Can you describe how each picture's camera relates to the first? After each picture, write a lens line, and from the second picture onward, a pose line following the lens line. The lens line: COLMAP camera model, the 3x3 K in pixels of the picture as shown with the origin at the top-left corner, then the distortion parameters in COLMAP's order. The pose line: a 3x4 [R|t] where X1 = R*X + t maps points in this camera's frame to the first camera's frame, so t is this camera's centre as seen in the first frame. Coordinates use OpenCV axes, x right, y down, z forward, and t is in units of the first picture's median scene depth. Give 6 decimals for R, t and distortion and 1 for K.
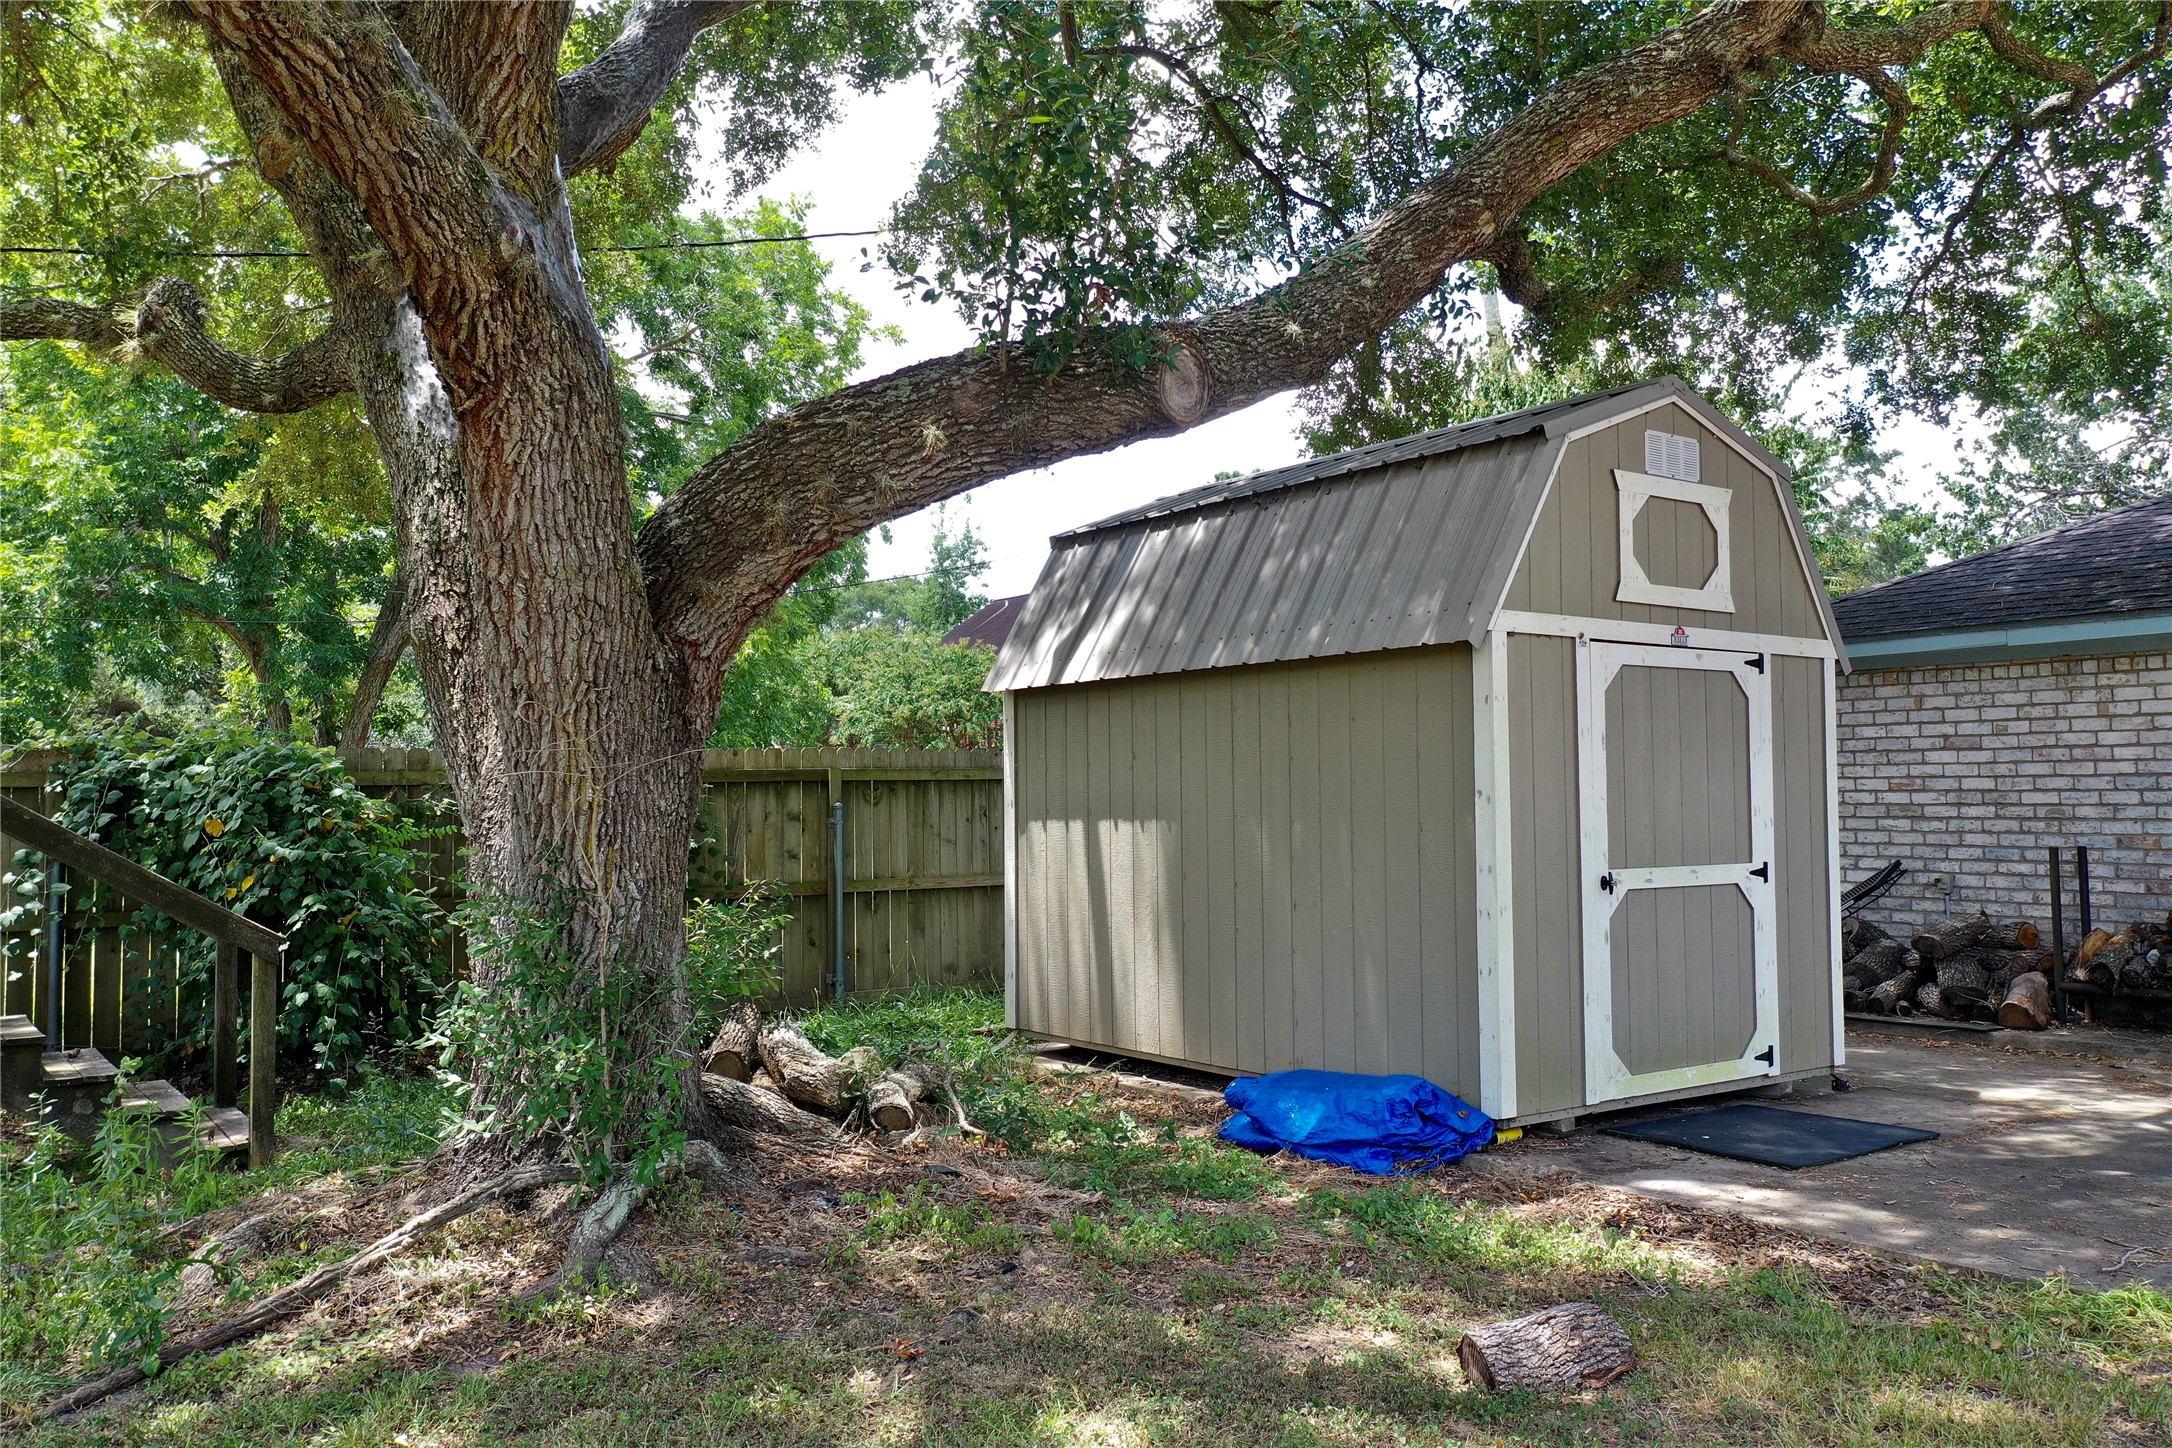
lens RADIAL K [[1720.7, 0, 1094.7], [0, 1720.7, 719.7], [0, 0, 1]] dist [0.010021, 0.006769]
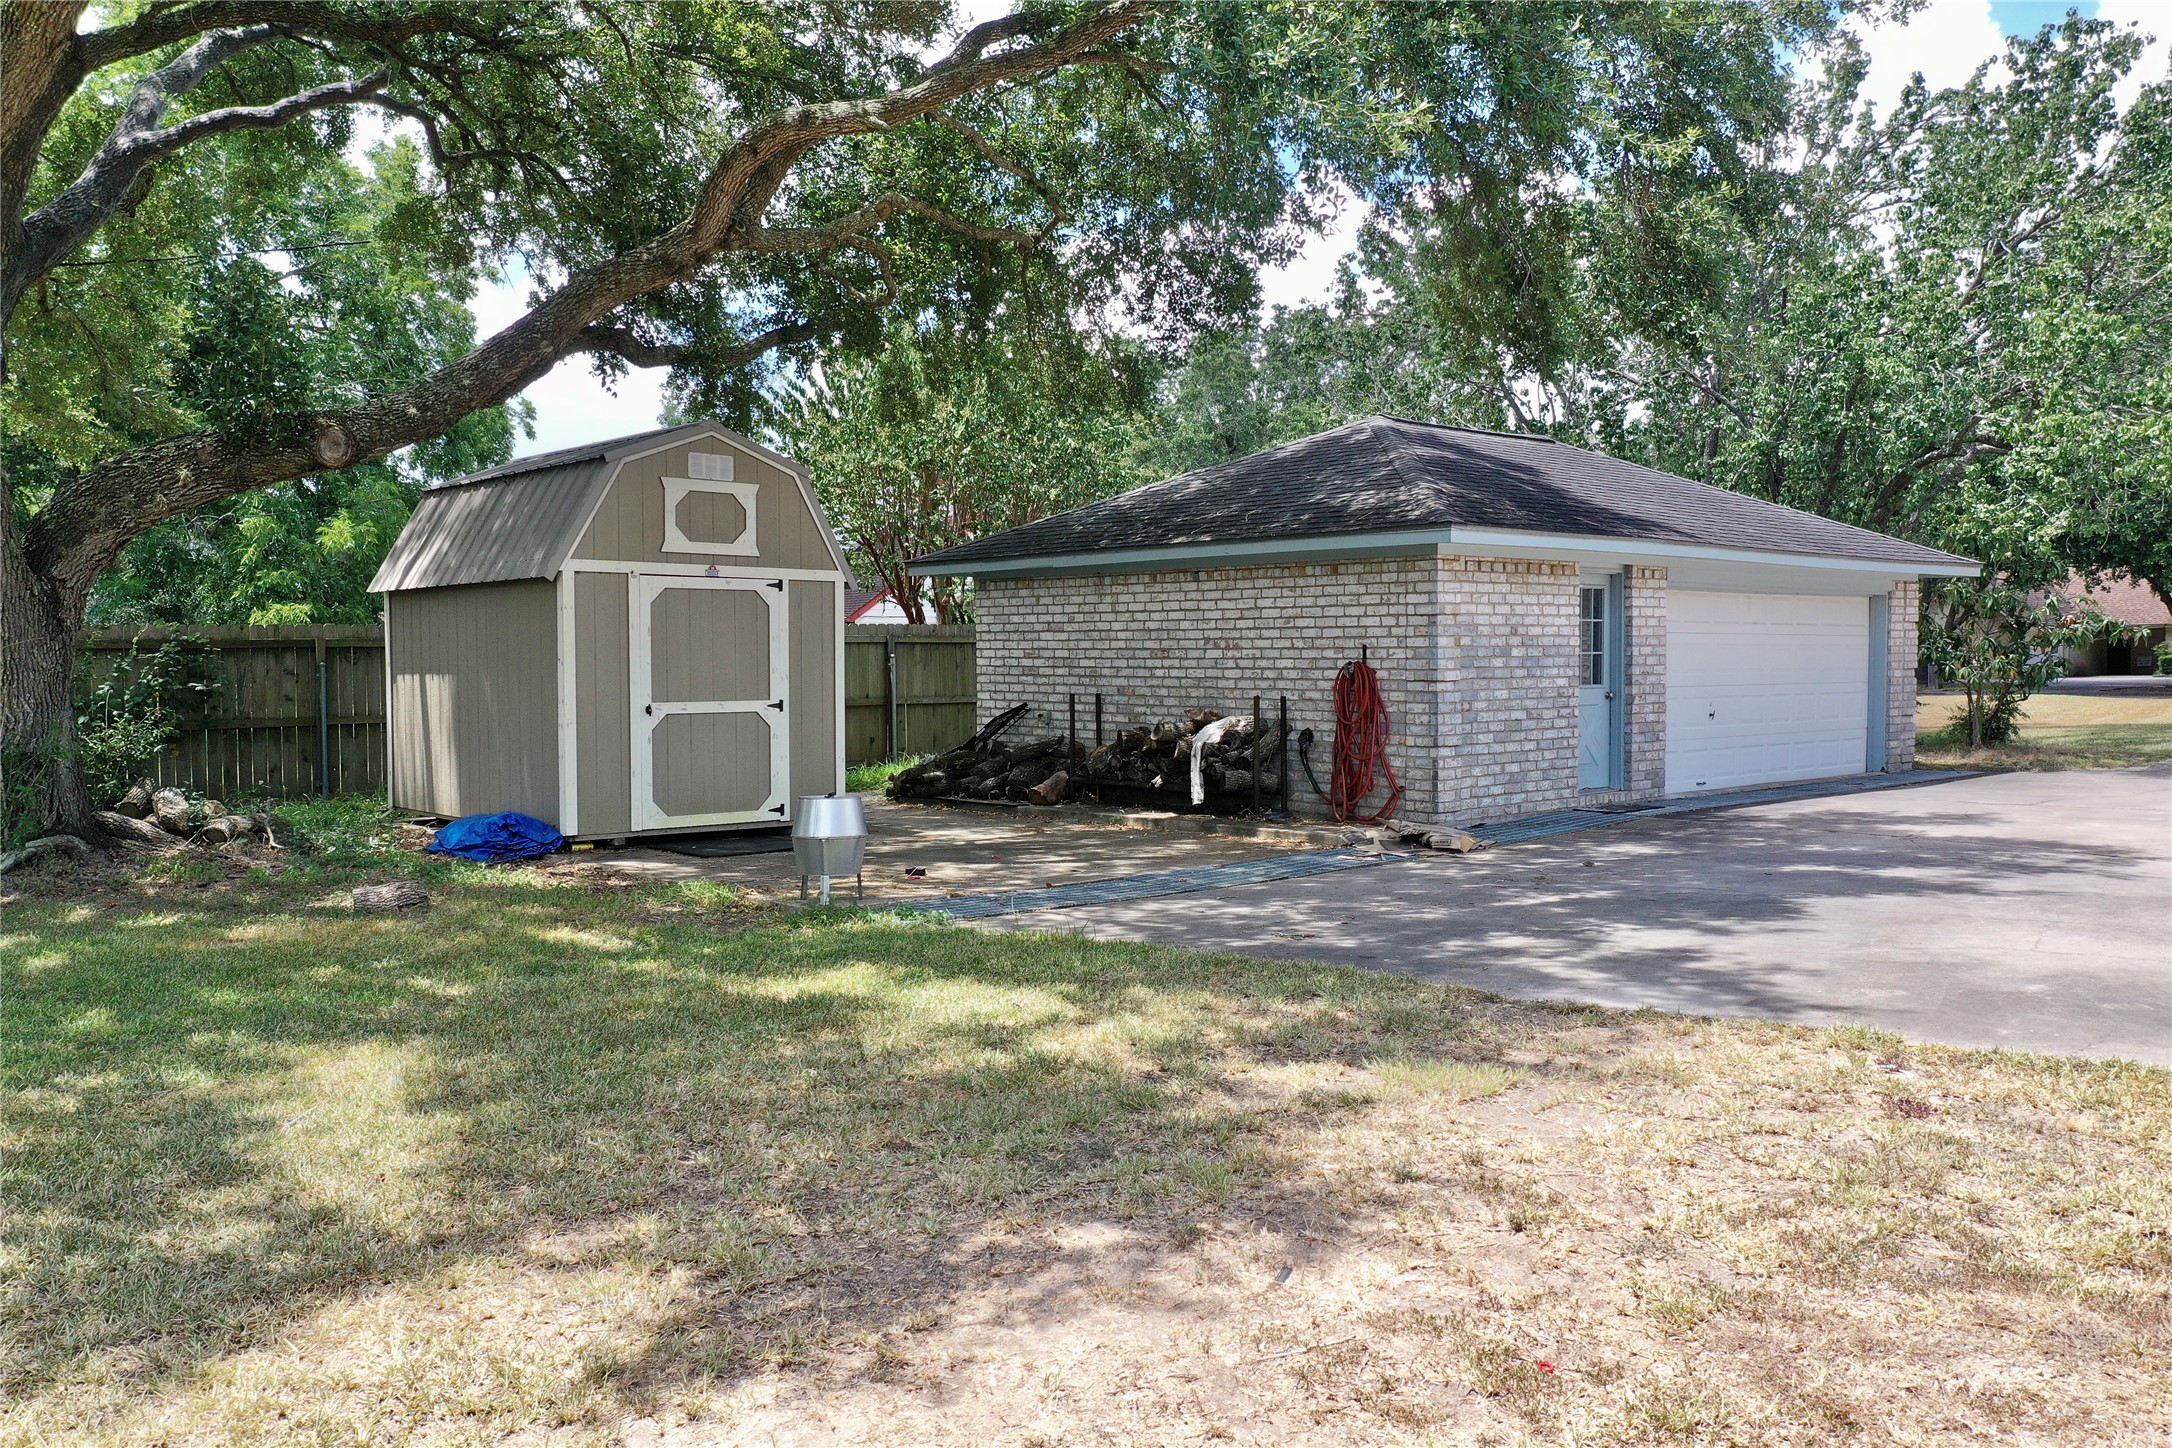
lens RADIAL K [[1720.7, 0, 1094.7], [0, 1720.7, 719.7], [0, 0, 1]] dist [0.010021, 0.006769]
pose [[0.995354, 0.001302, 0.096271, 0.544662], [-0.009233, 0.996591, 0.081981, -0.043662], [-0.095836, -0.082489, 0.991973, -0.771514]]
